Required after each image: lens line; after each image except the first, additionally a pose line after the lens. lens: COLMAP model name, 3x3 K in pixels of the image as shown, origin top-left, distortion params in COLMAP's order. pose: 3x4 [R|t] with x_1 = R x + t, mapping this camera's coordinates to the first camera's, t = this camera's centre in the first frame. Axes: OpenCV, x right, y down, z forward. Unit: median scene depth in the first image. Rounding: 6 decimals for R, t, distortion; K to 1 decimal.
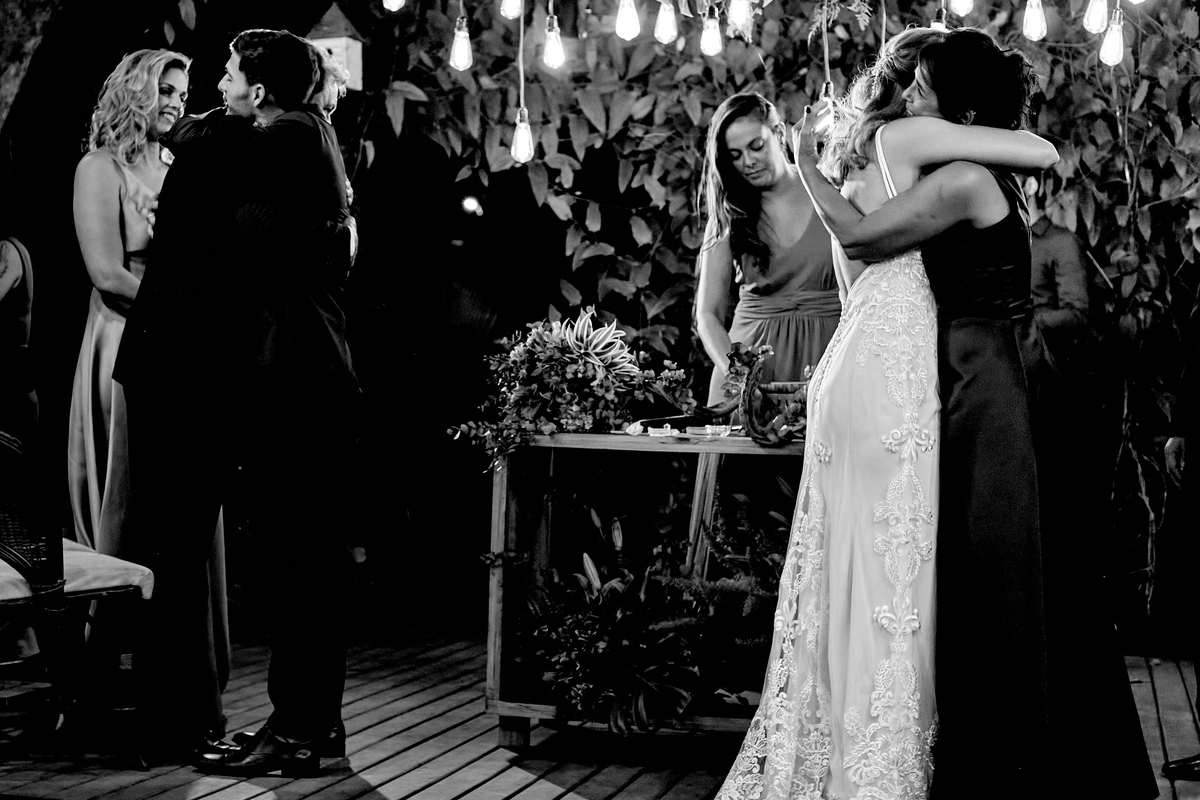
lens RADIAL K [[1903.6, 0, 600.0], [0, 1903.6, 400.0], [0, 0, 1]] dist [-0.017539, -0.276142]
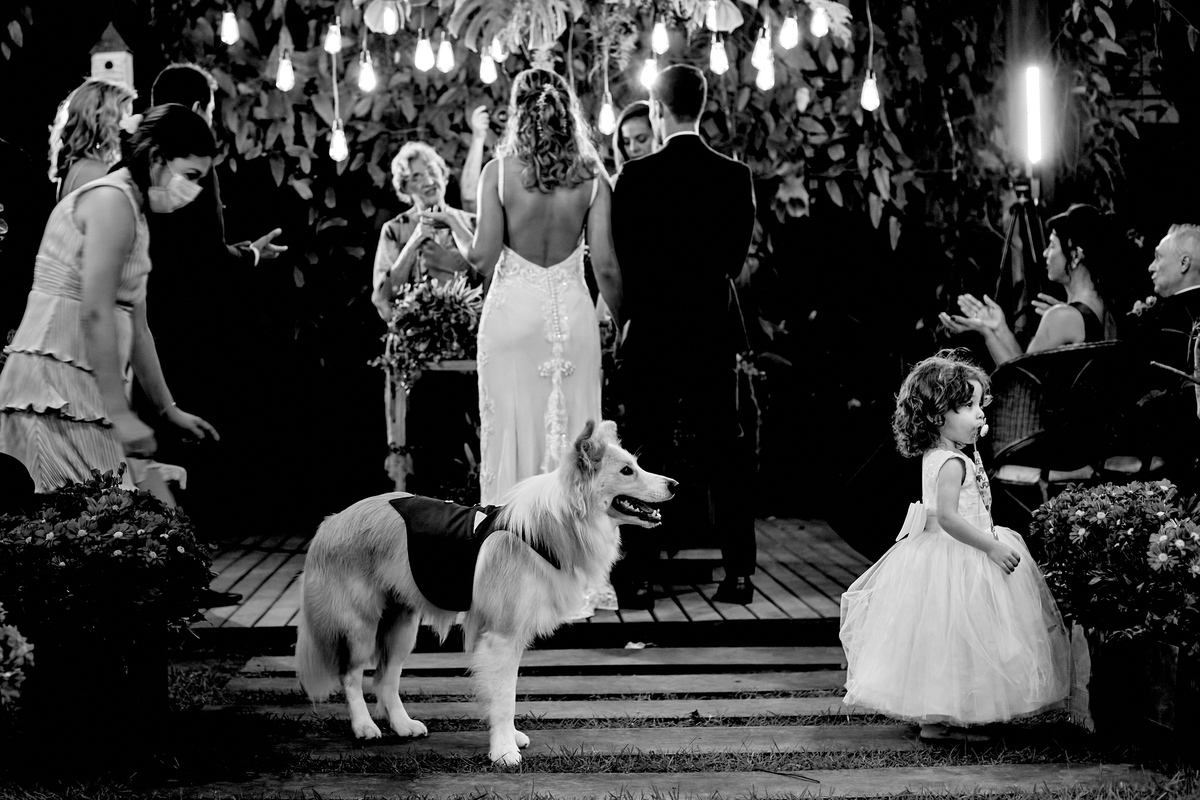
lens RADIAL K [[1903.6, 0, 600.0], [0, 1903.6, 400.0], [0, 0, 1]] dist [-0.017539, -0.276142]
pose [[0.953873, -0.047308, 0.296460, -0.216819], [0.039010, 0.998665, 0.033848, 0.002261], [-0.297666, -0.020722, 0.954445, -0.254548]]
